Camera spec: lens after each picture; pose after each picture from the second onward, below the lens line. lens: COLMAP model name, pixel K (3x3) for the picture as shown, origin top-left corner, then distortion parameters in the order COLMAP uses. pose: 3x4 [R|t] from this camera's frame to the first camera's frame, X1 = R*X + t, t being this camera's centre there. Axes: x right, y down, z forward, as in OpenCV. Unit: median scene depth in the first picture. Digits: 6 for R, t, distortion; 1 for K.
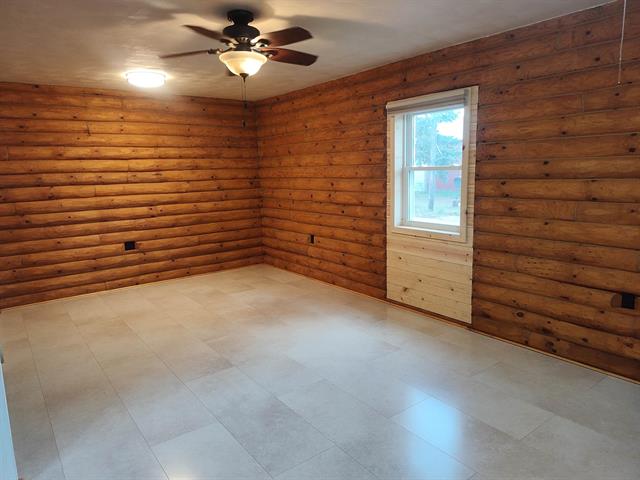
lens RADIAL K [[435.9, 0, 320.0], [0, 435.9, 240.0], [0, 0, 1]] dist [0.033114, 0.000271]
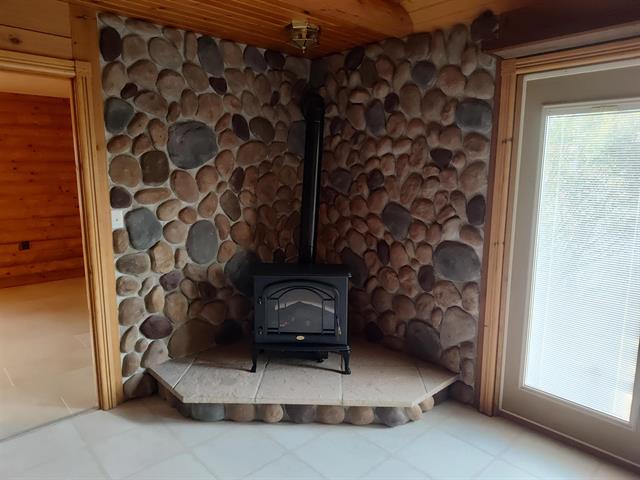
lens RADIAL K [[435.9, 0, 325.4], [0, 435.9, 239.4], [0, 0, 1]] dist [0.033114, 0.000271]
pose [[-0.106928, -0.140428, 0.984300, -1.346558], [0.159774, 0.974683, 0.156413, 0.014165], [-0.981345, 0.173990, -0.081784, -0.148950]]
